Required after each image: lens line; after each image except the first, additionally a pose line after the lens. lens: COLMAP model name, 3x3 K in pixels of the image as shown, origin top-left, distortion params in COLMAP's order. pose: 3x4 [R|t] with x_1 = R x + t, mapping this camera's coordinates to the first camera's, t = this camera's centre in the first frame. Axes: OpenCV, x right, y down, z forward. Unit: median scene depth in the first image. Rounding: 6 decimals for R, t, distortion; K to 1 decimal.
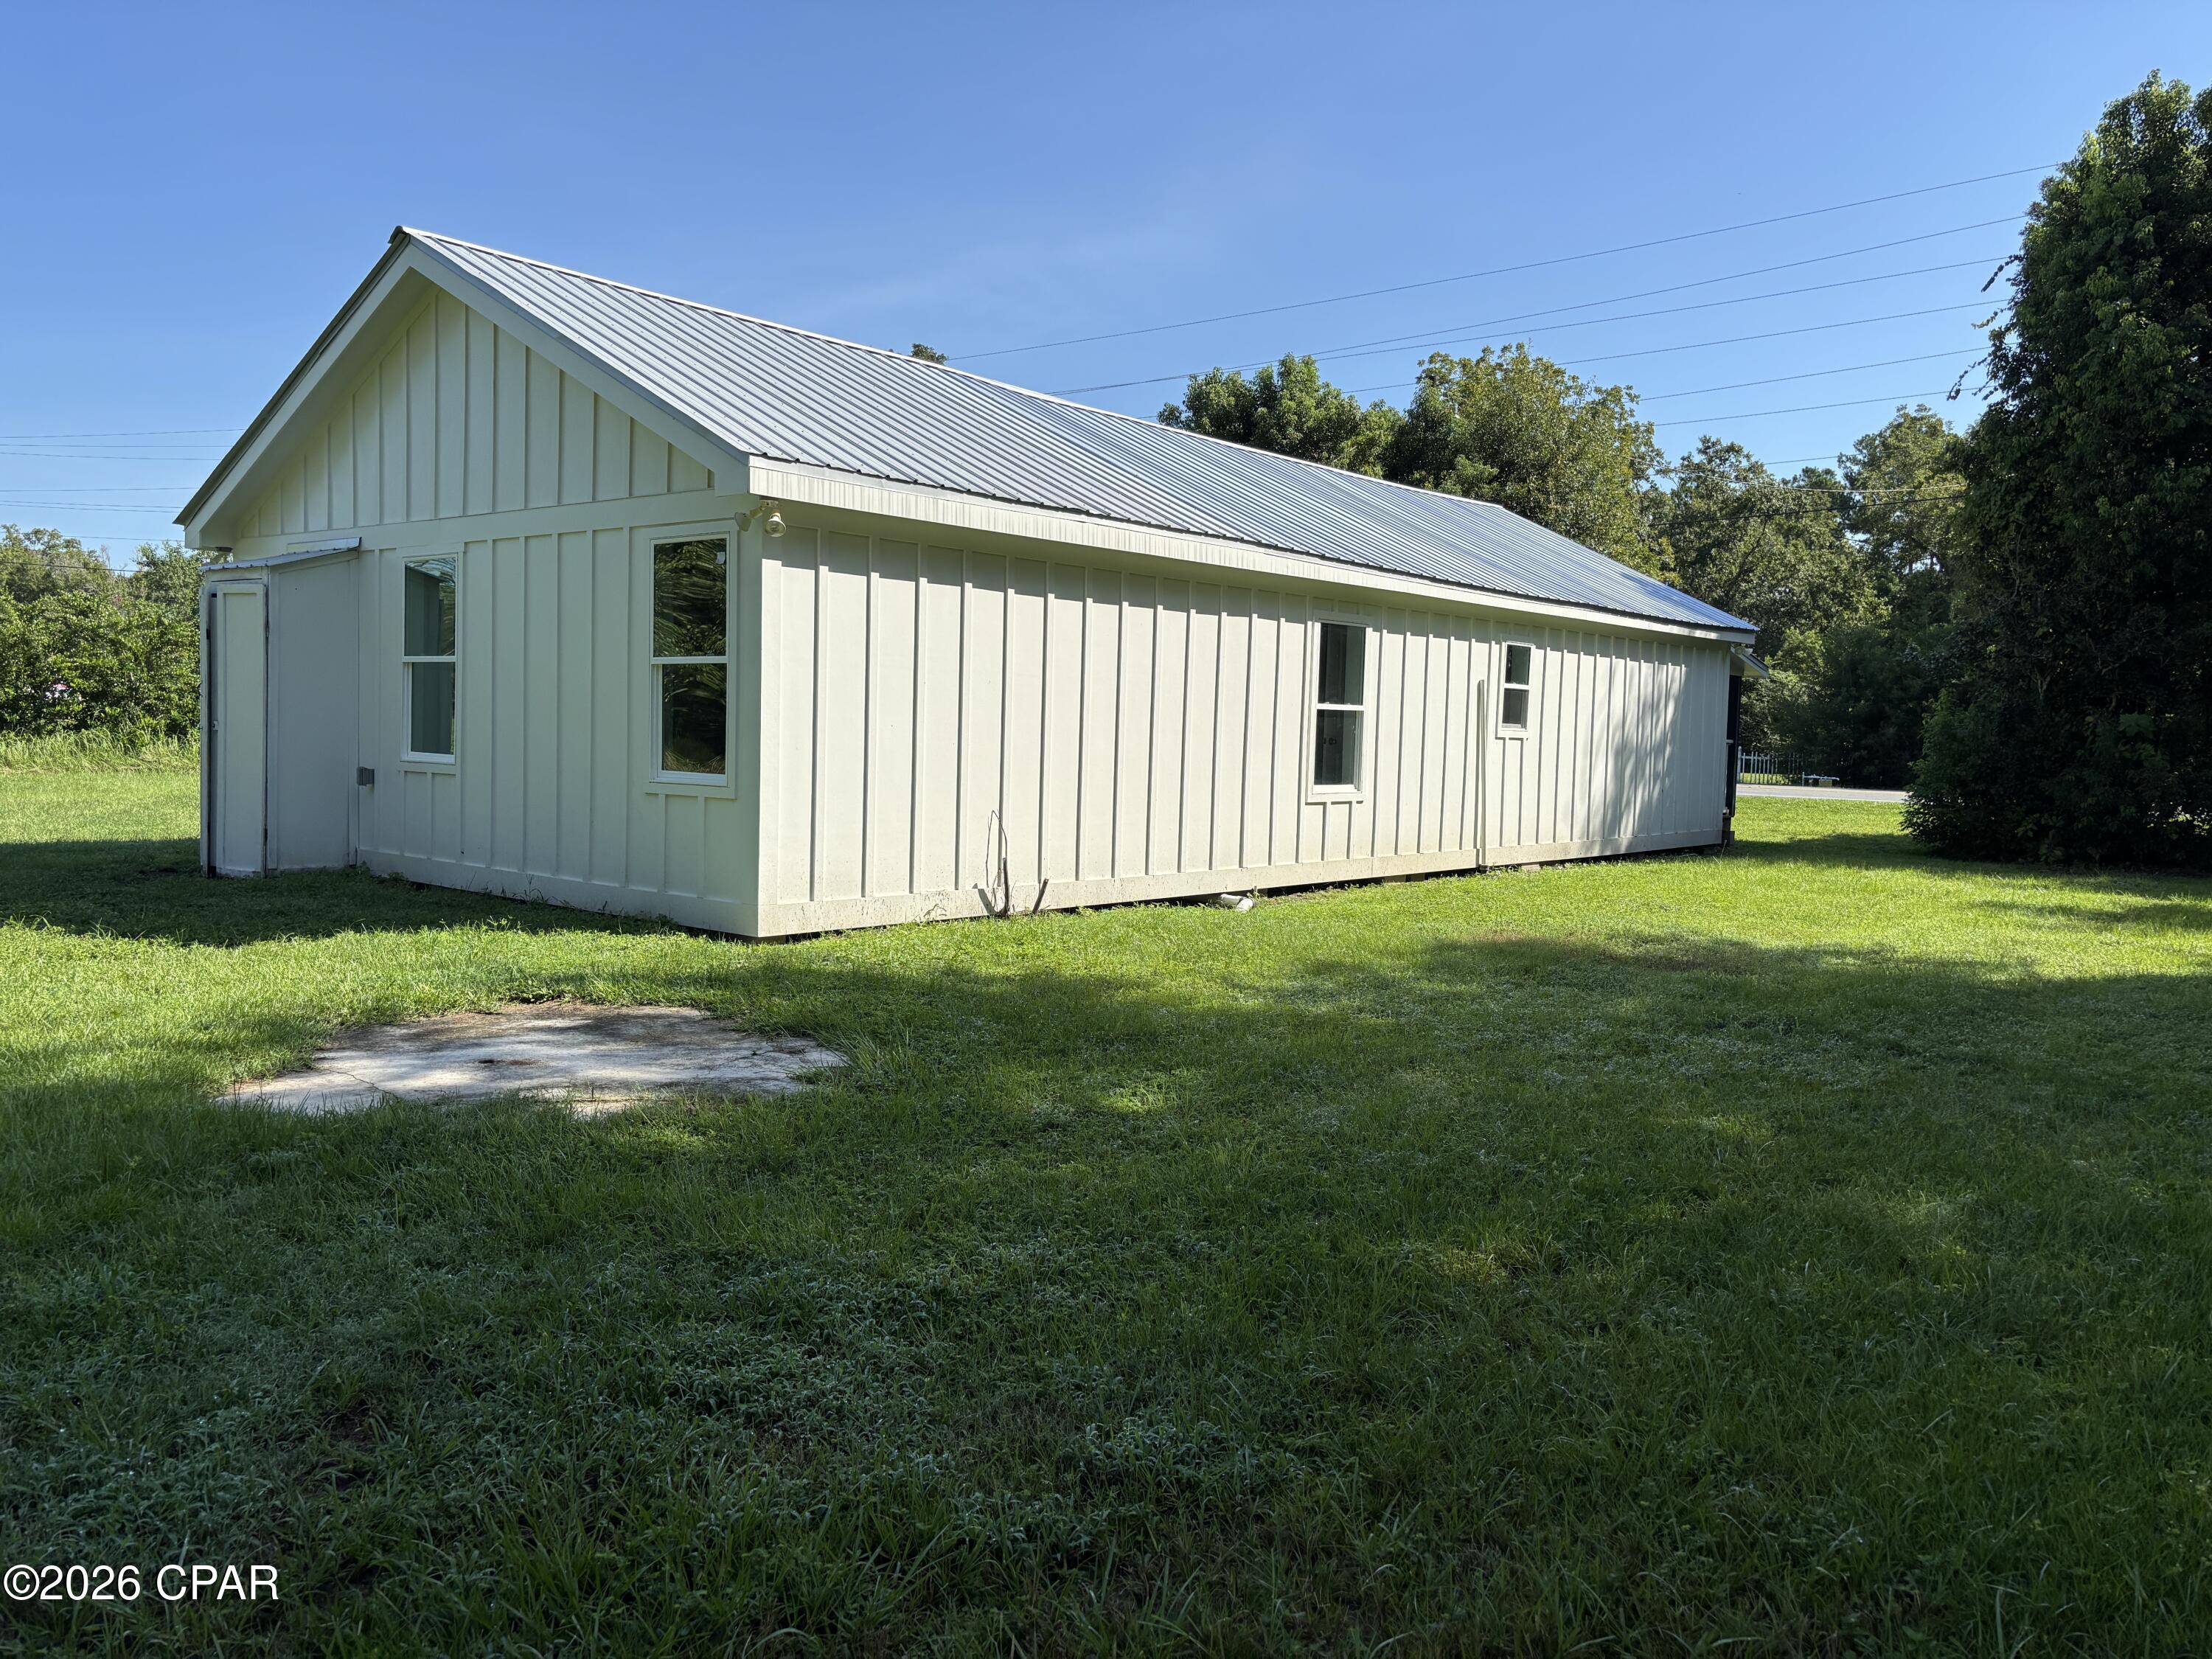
lens RADIAL K [[1675.6, 0, 1106.0], [0, 1675.6, 829.5], [0, 0, 1]] dist [0.101914, -0.155013]
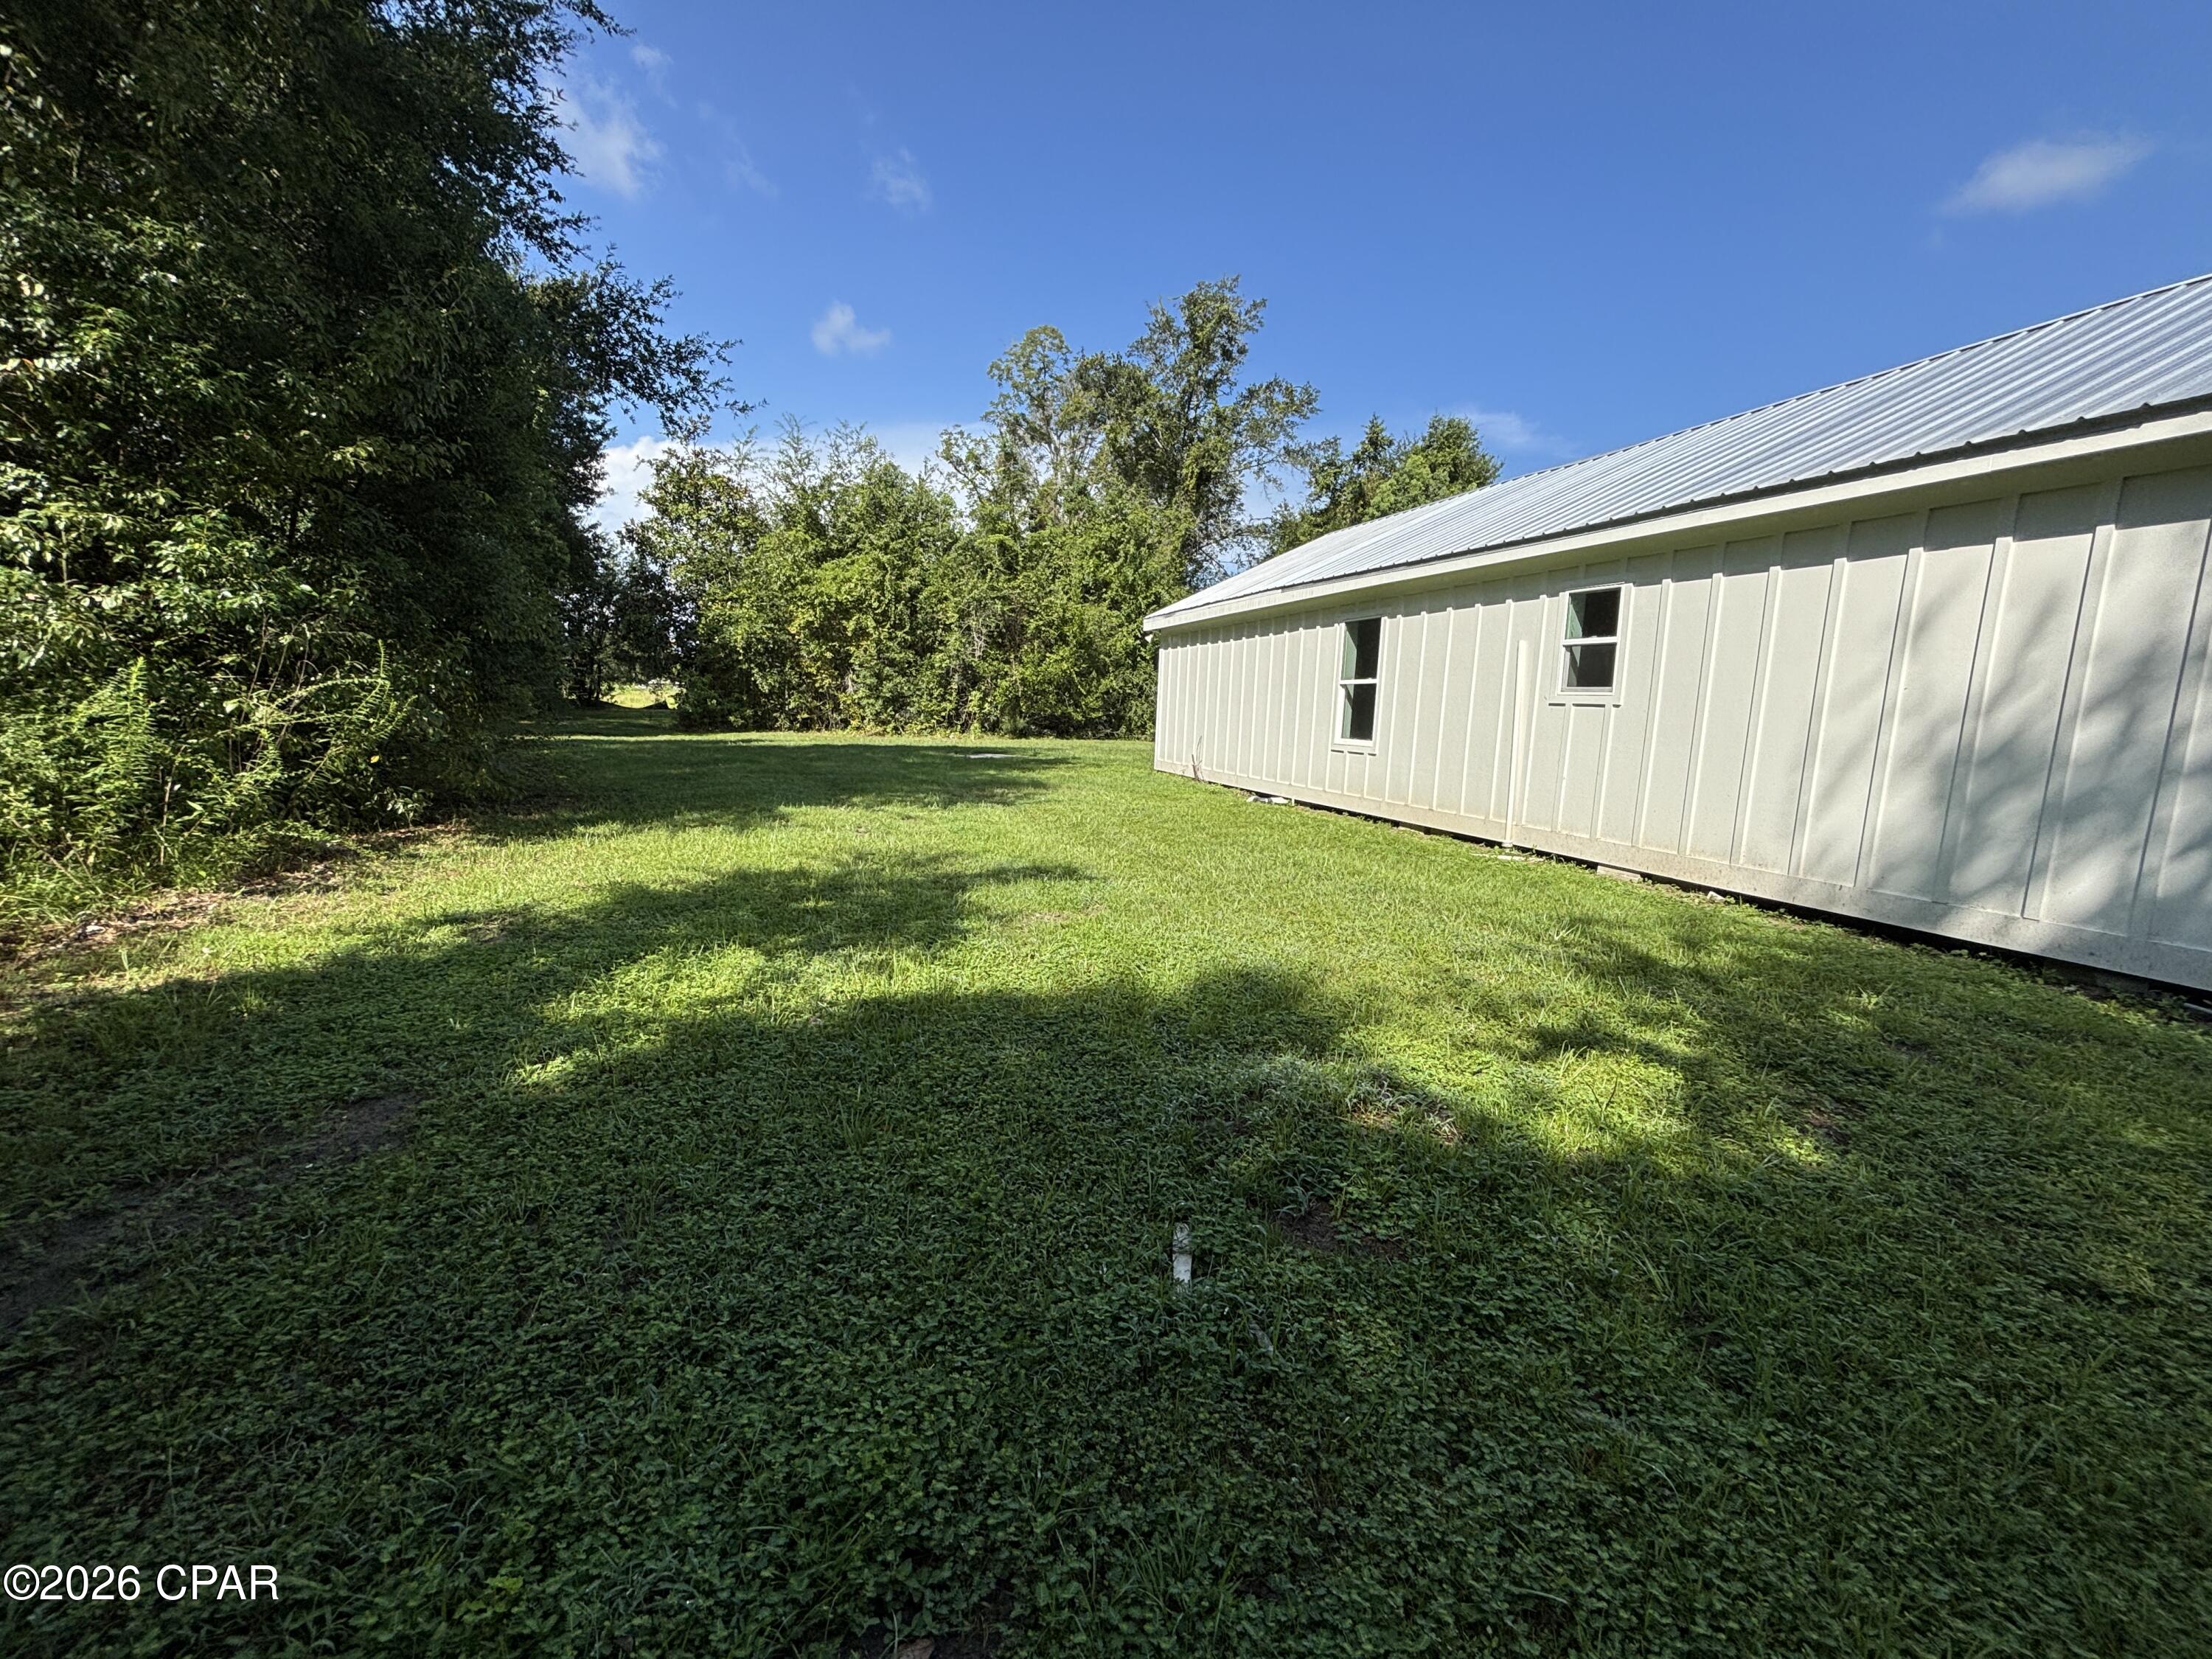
lens RADIAL K [[868.3, 0, 1106.0], [0, 868.3, 829.5], [0, 0, 1]] dist [0.000087, -0.000014]
pose [[-0.548818, 0.074575, -0.832609, 1.588724], [-0.104633, 0.982052, 0.156929, -0.083174], [0.829368, 0.173244, -0.531165, 2.304792]]
